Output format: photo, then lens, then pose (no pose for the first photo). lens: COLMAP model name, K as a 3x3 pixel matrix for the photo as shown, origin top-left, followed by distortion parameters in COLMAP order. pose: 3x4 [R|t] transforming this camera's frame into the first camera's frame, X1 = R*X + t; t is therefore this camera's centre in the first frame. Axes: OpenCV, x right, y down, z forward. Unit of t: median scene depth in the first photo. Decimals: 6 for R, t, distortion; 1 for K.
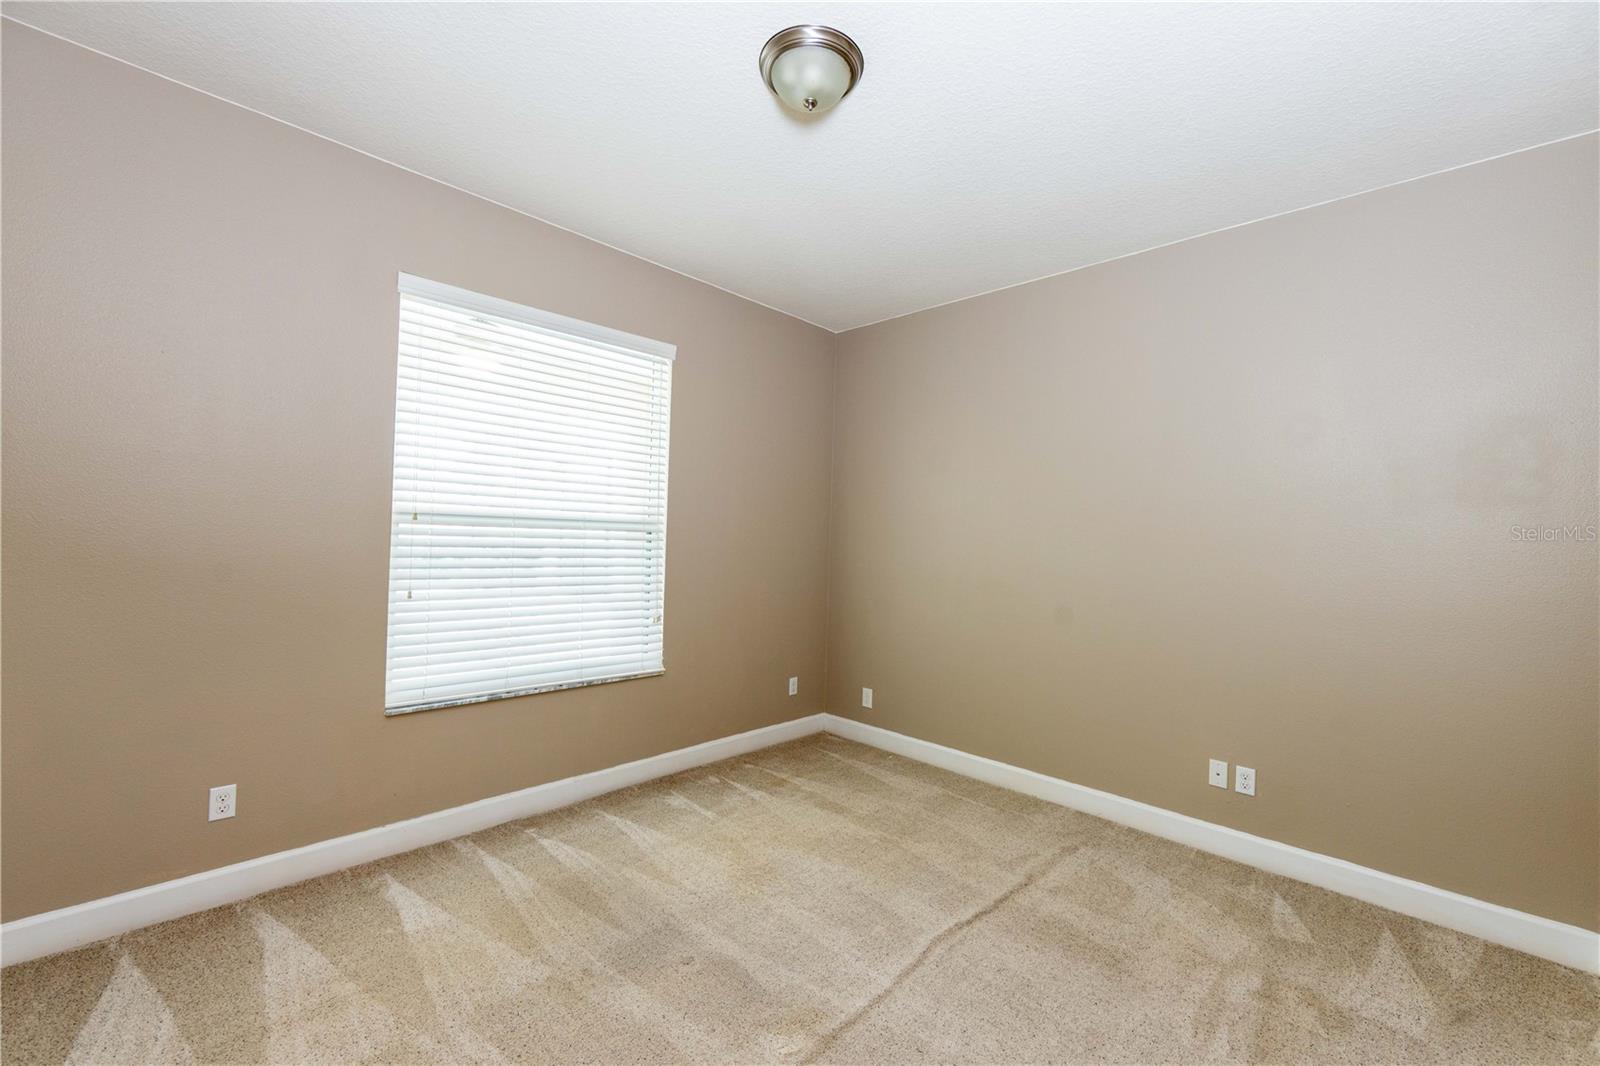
lens RADIAL K [[633.3, 0, 793.2], [0, 633.3, 535.1], [0, 0, 1]] dist [-0.004696, -0.000090]
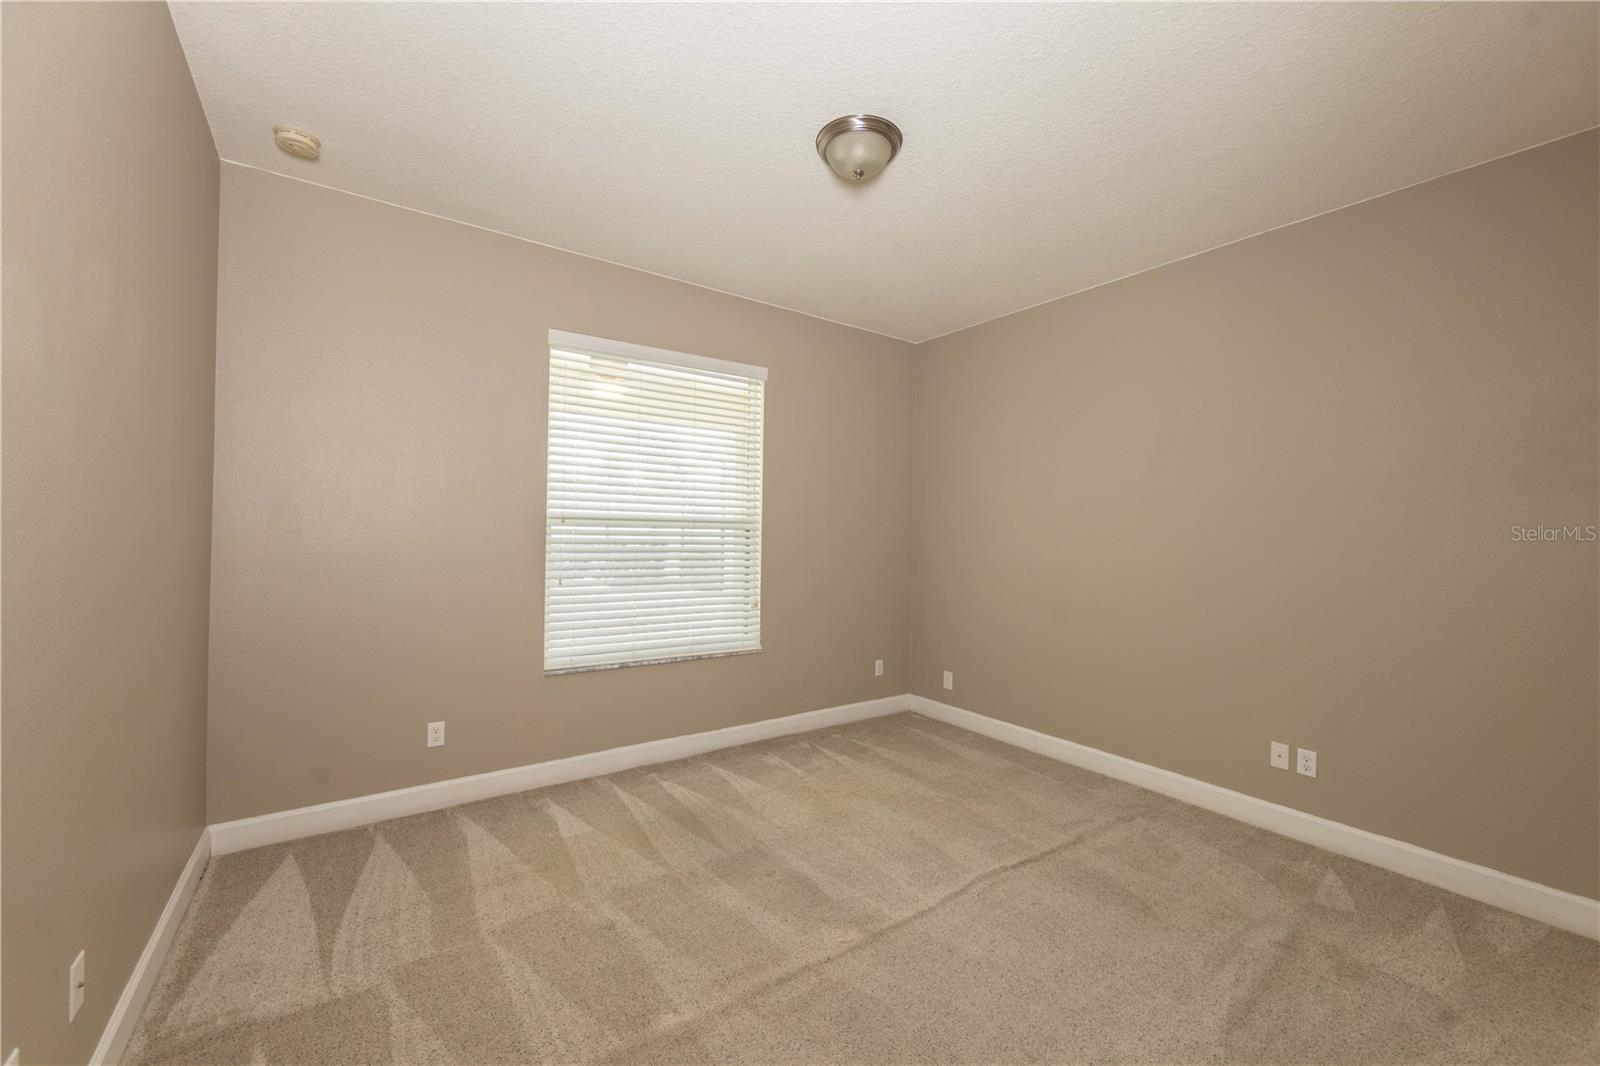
lens RADIAL K [[633.3, 0, 793.2], [0, 633.3, 535.1], [0, 0, 1]] dist [-0.004696, -0.000090]
pose [[0.982852, -0.013063, -0.183935, 0.097392], [0.013746, 0.999903, 0.002437, 0.004484], [0.183885, -0.004924, 0.982935, -0.180767]]
